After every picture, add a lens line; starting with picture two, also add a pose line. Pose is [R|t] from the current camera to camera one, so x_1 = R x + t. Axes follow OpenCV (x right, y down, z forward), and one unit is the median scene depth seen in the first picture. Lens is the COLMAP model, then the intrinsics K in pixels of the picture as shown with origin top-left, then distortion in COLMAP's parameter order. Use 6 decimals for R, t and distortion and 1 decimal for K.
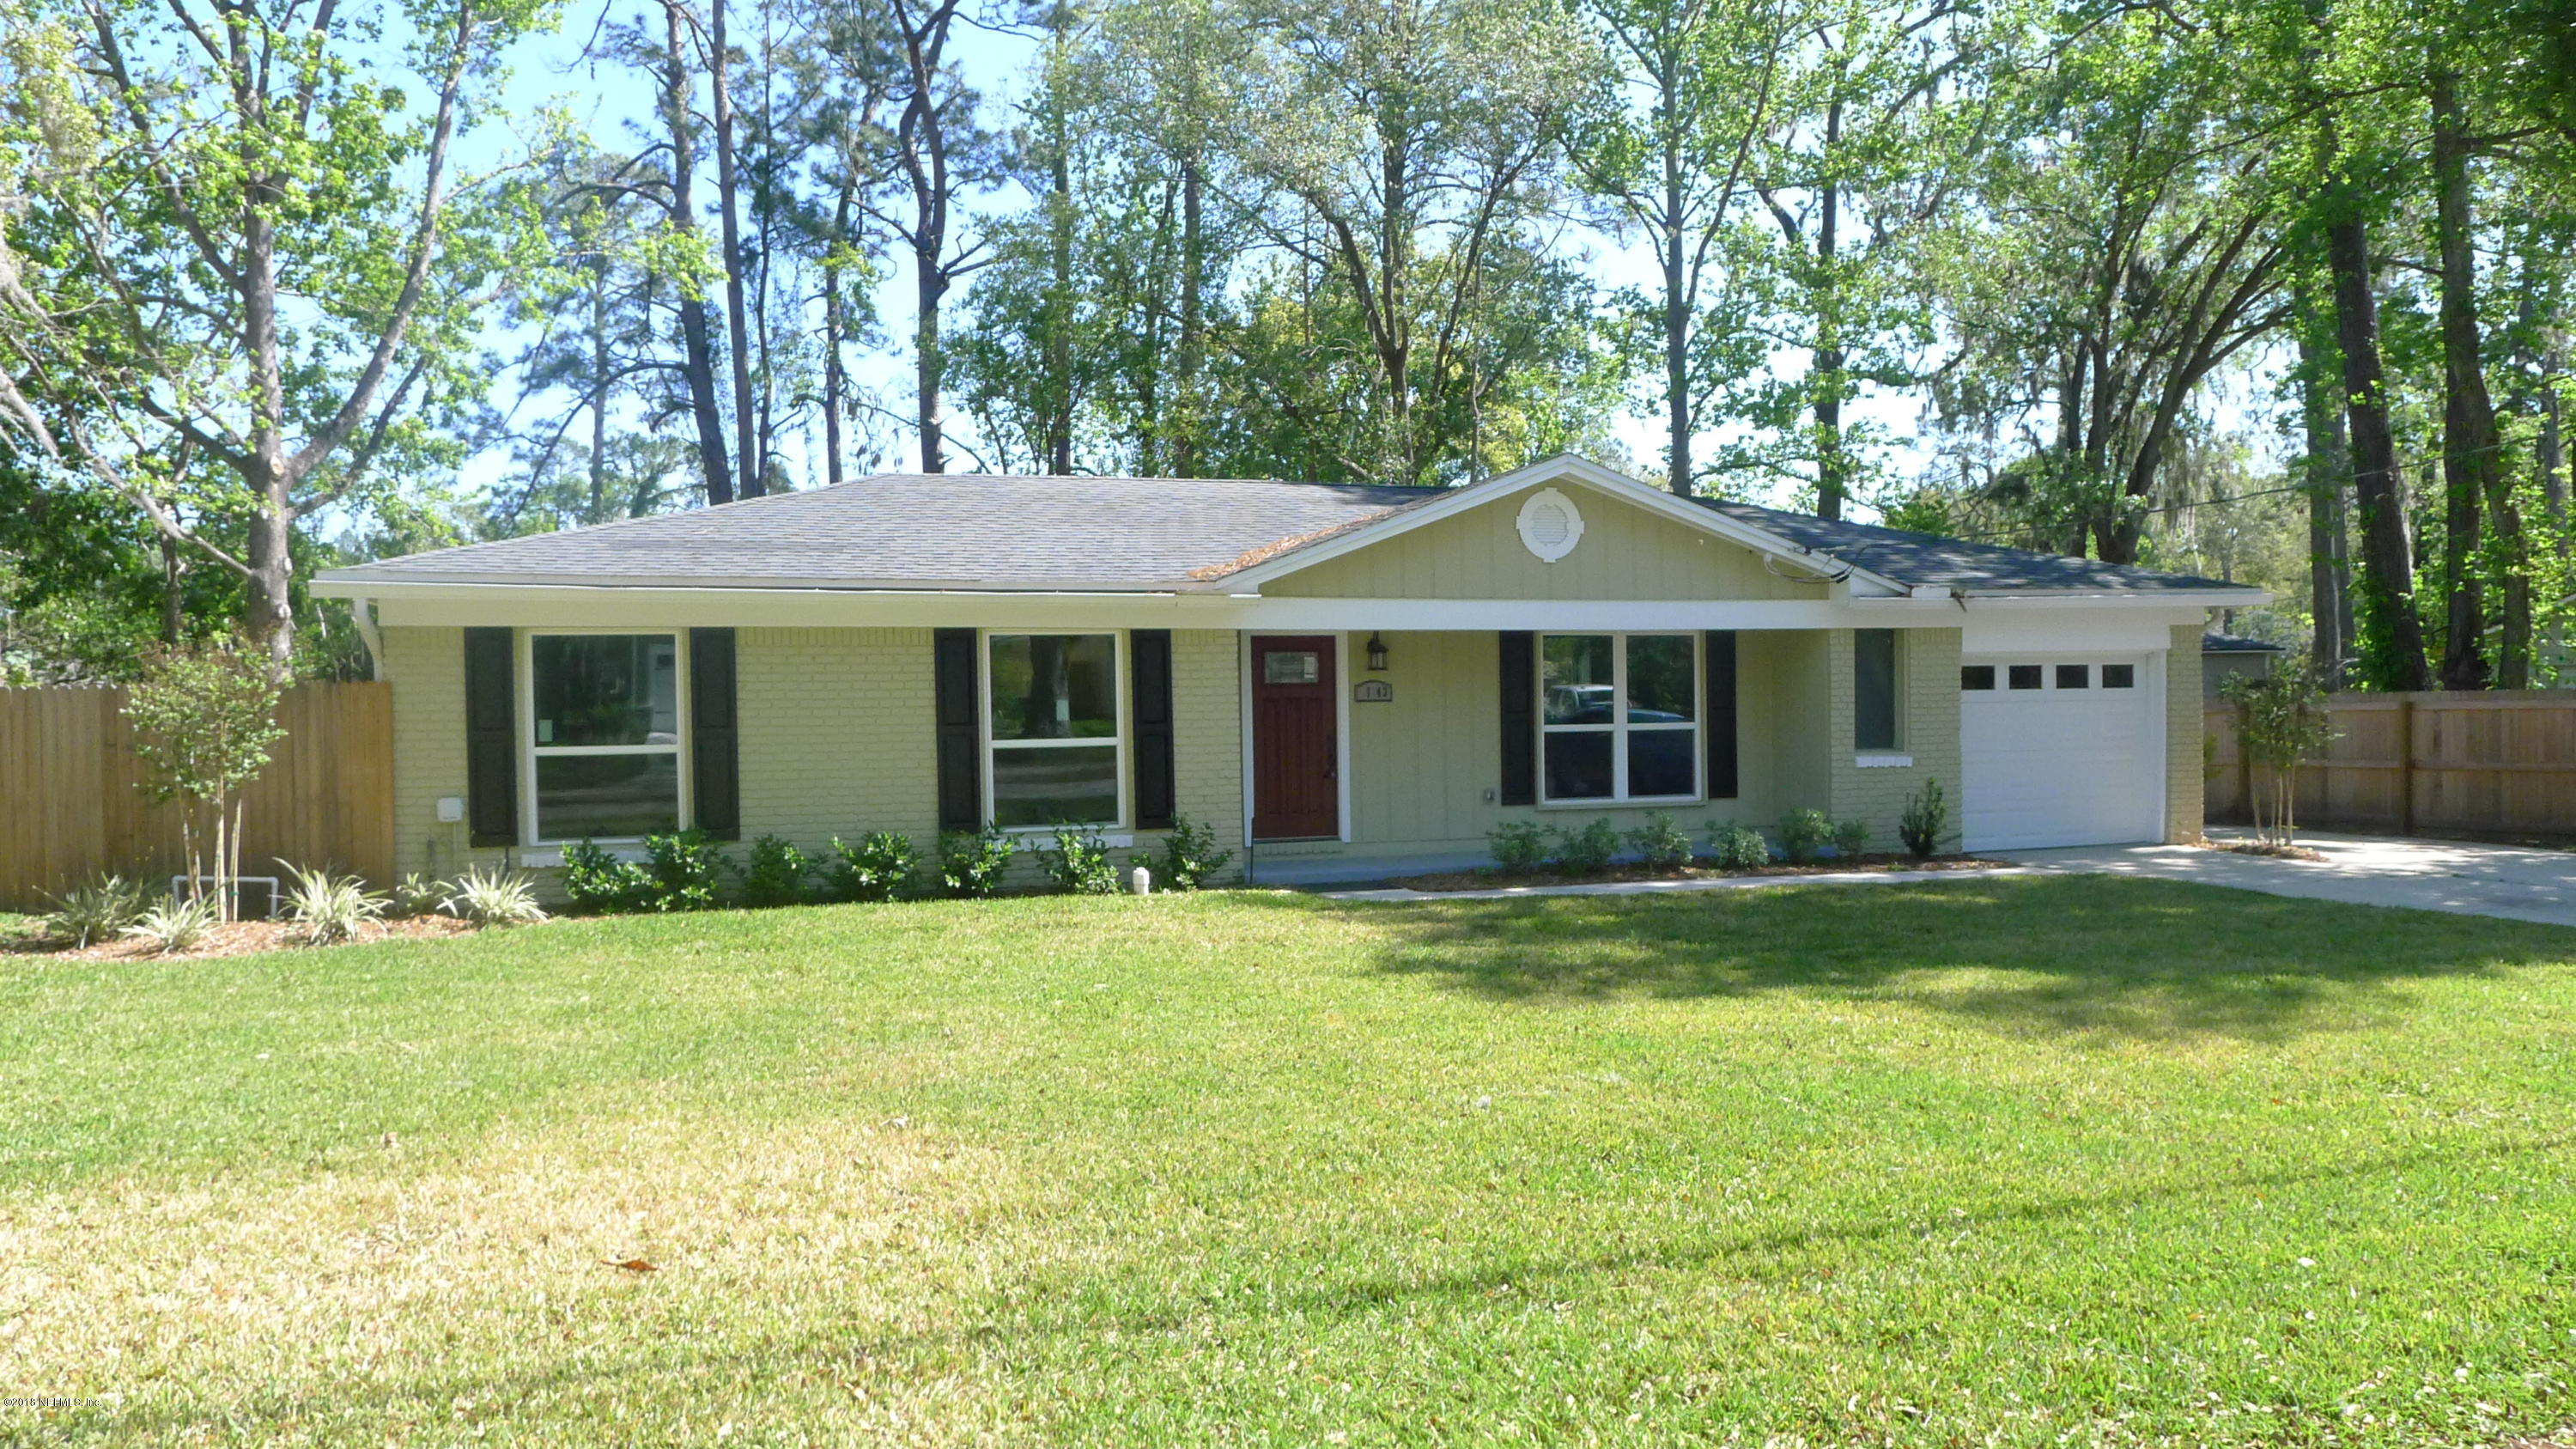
lens RADIAL K [[1680.1, 0, 1294.7], [0, 1680.1, 730.3], [0, 0, 1]] dist [-0.043350, 0.010837]
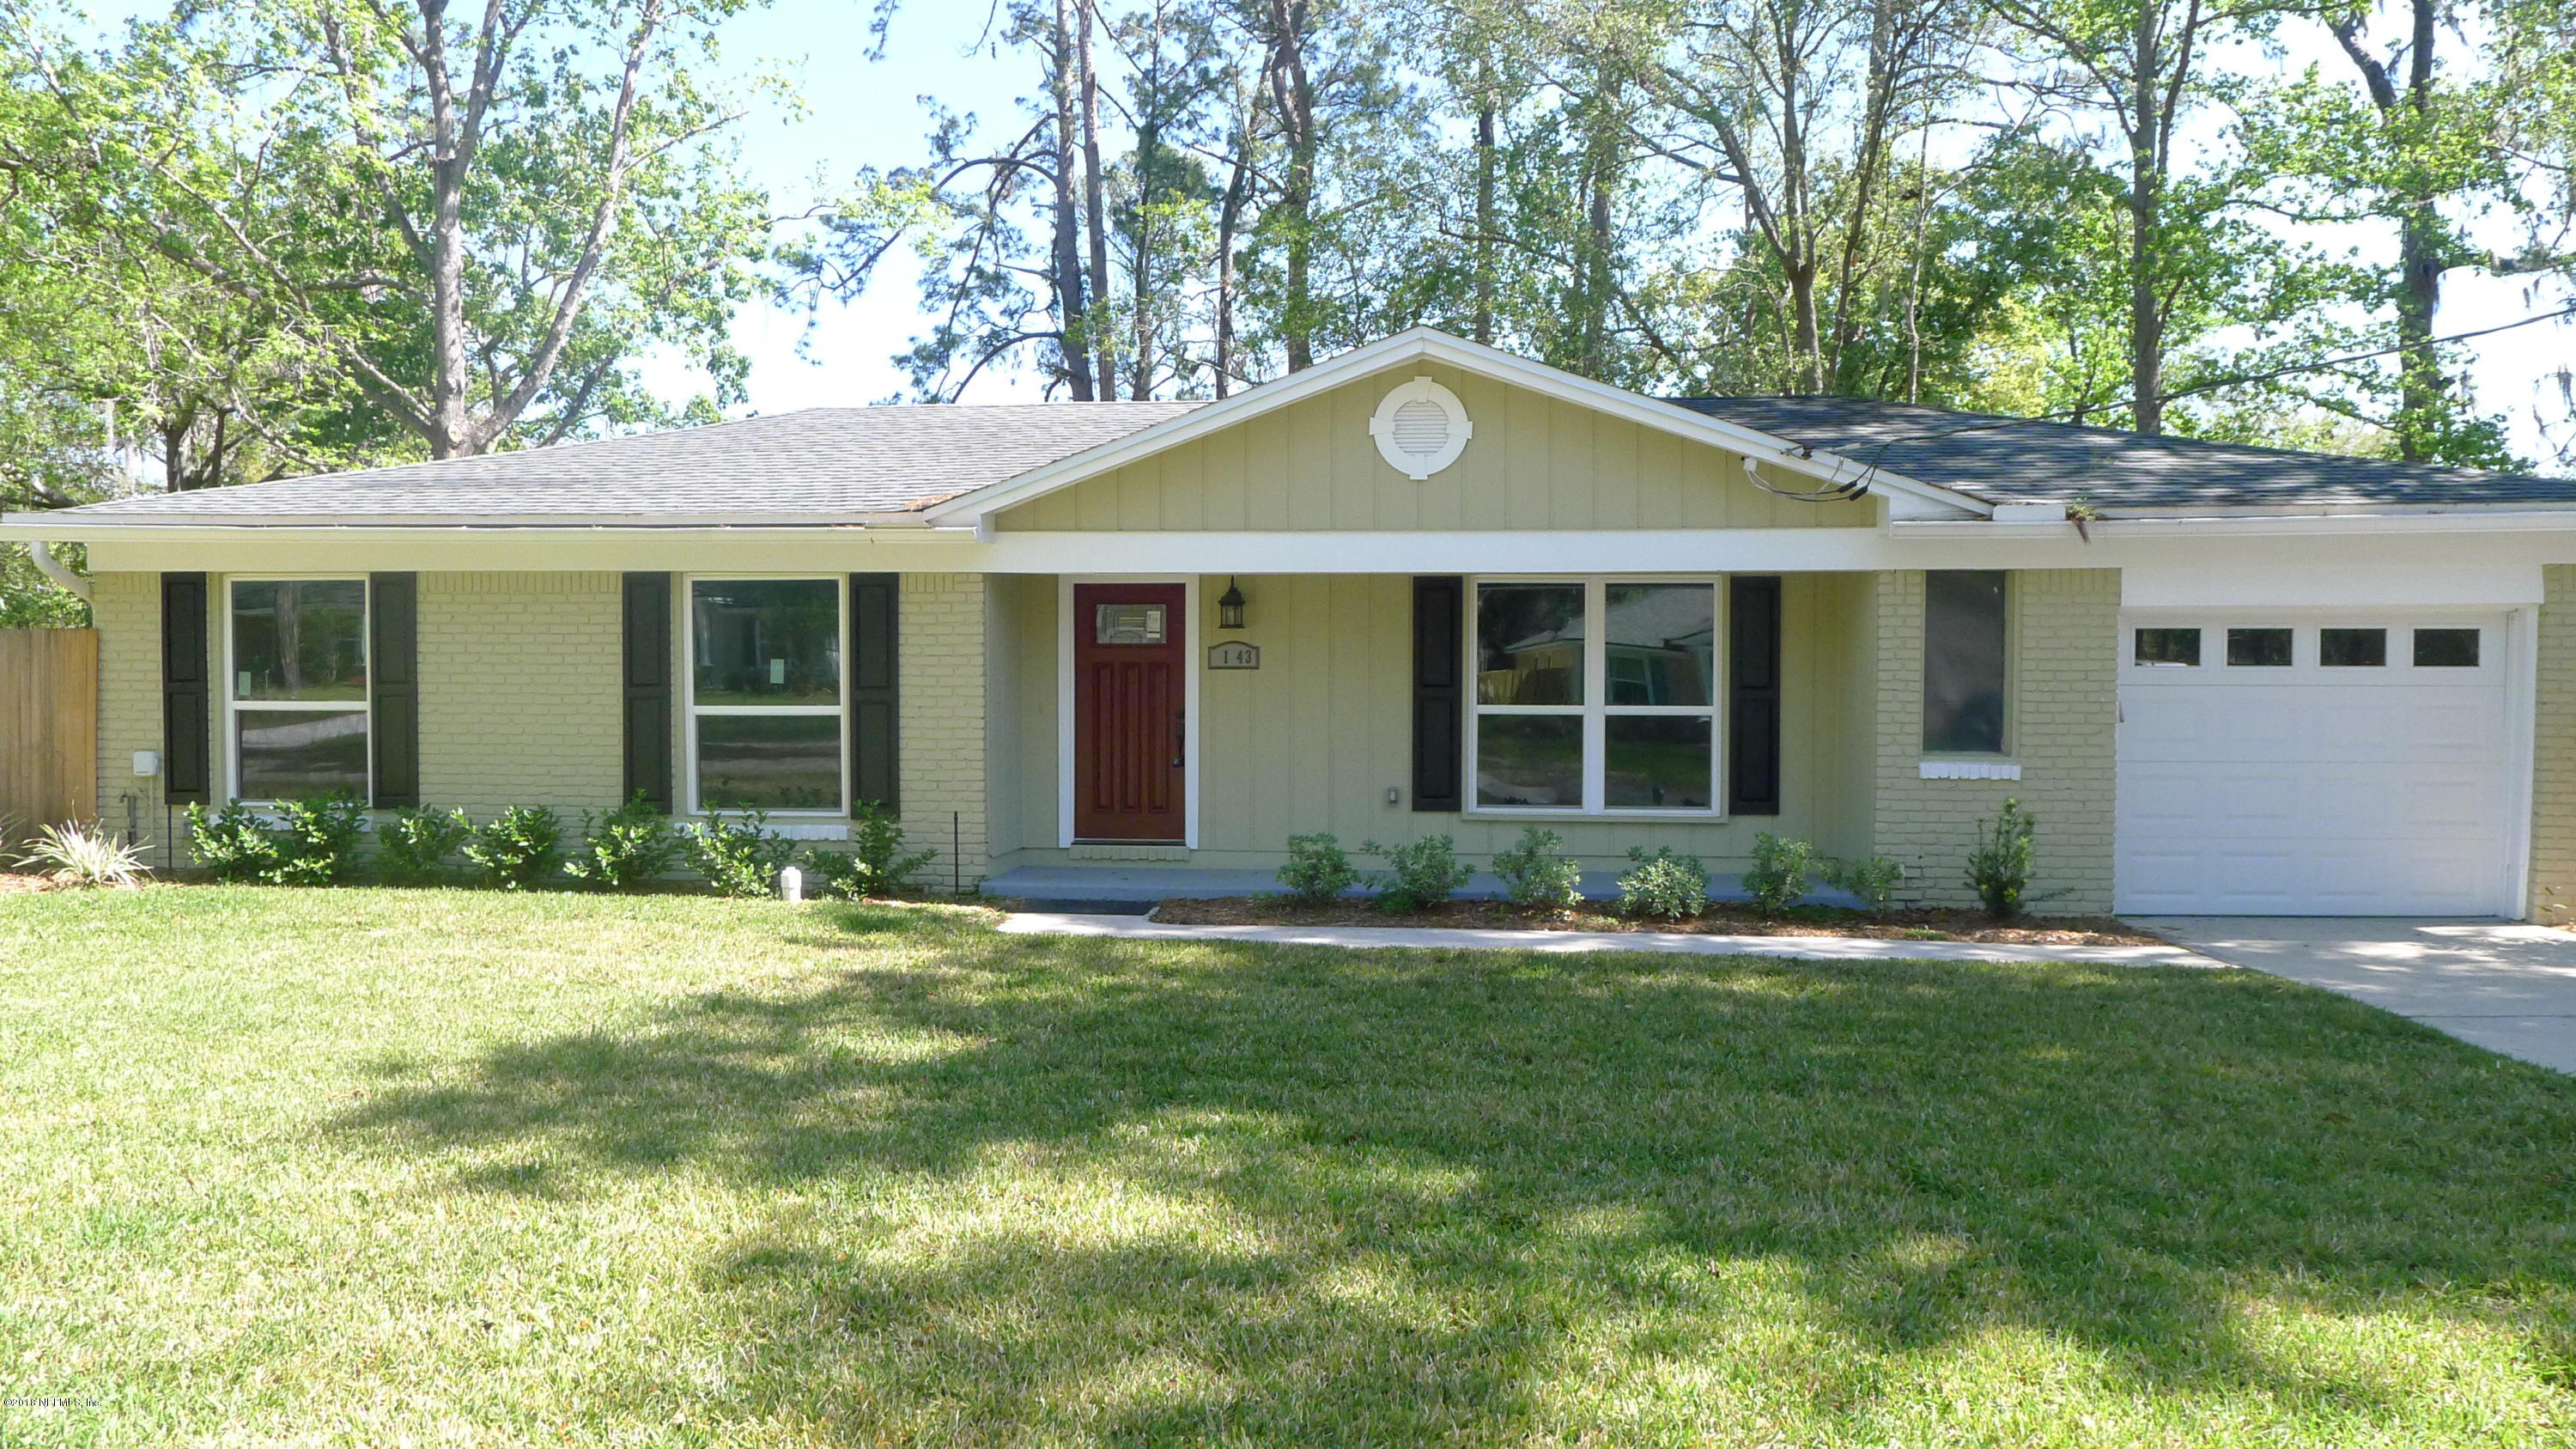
lens RADIAL K [[1680.1, 0, 1282.9], [0, 1680.1, 726.6], [0, 0, 1]] dist [-0.043350, 0.010837]
pose [[0.924992, 0.027163, -0.379015, 0.363074], [-0.023141, 0.999617, 0.015165, -0.002514], [0.379282, -0.005257, 0.925266, 0.295752]]
